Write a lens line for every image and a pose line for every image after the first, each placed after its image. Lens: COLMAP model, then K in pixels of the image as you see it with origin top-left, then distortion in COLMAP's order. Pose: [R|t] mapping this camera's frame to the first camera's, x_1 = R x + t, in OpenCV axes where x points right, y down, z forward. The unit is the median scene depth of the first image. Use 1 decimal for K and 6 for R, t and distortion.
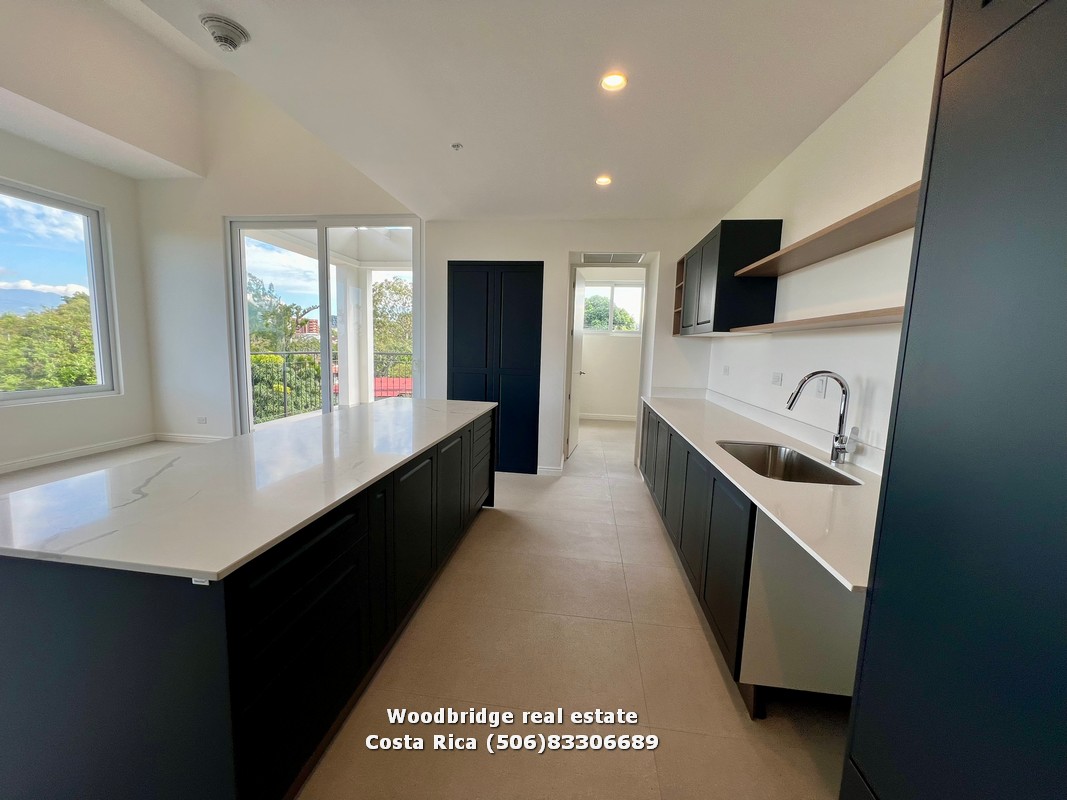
lens RADIAL K [[426.4, 0, 527.8], [0, 426.4, 397.6], [0, 0, 1]] dist [-0.005065, 0.001127]
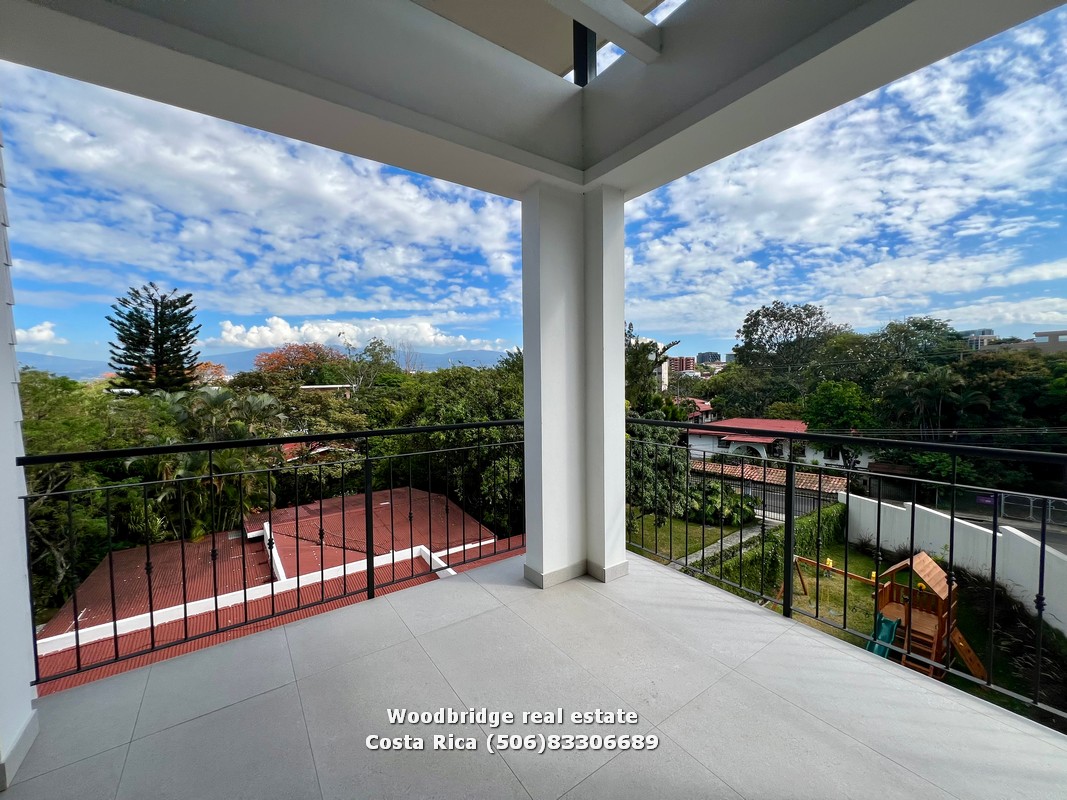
lens RADIAL K [[426.4, 0, 528.4], [0, 426.4, 394.4], [0, 0, 1]] dist [-0.005065, 0.001127]
pose [[0.676619, -0.010879, -0.736253, -0.053254], [-0.055753, 0.996264, -0.065957, -0.034456], [0.734220, 0.085676, 0.673484, 0.238219]]
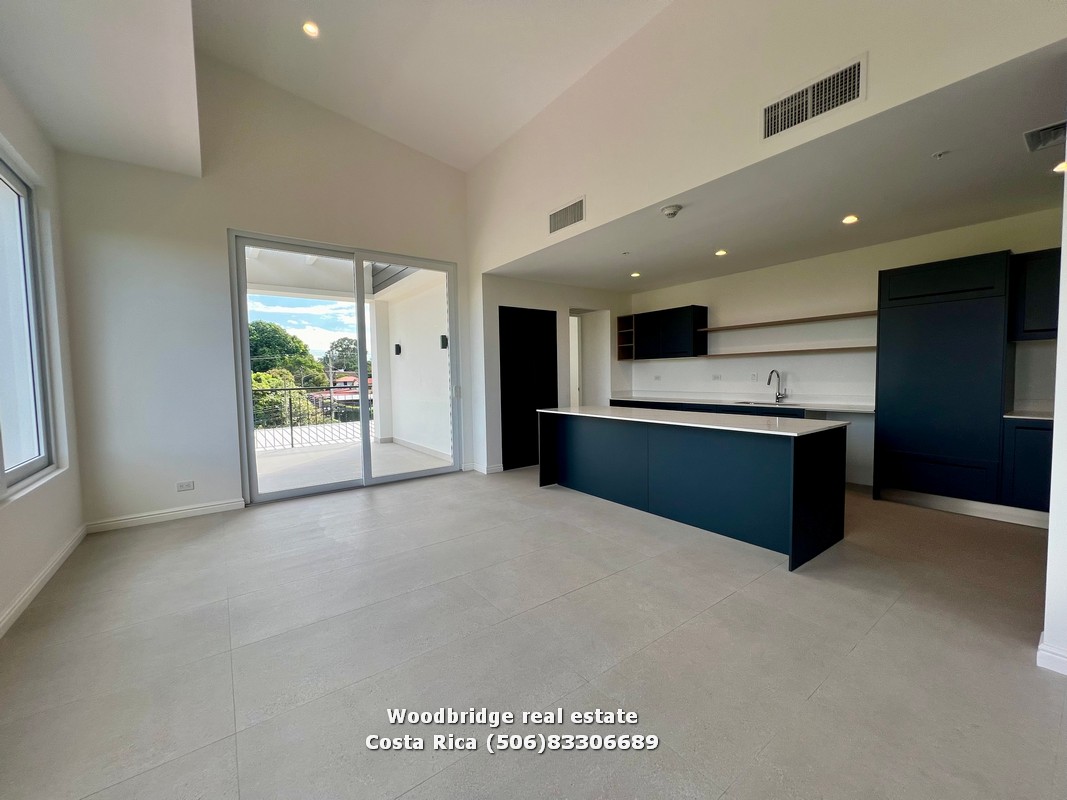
lens RADIAL K [[426.4, 0, 527.3], [0, 426.4, 398.9], [0, 0, 1]] dist [-0.005065, 0.001127]
pose [[0.719629, -0.083768, 0.689288, -0.173871], [0.124759, 0.992140, -0.009678, -0.003708], [-0.683059, 0.092959, 0.724423, 0.008183]]
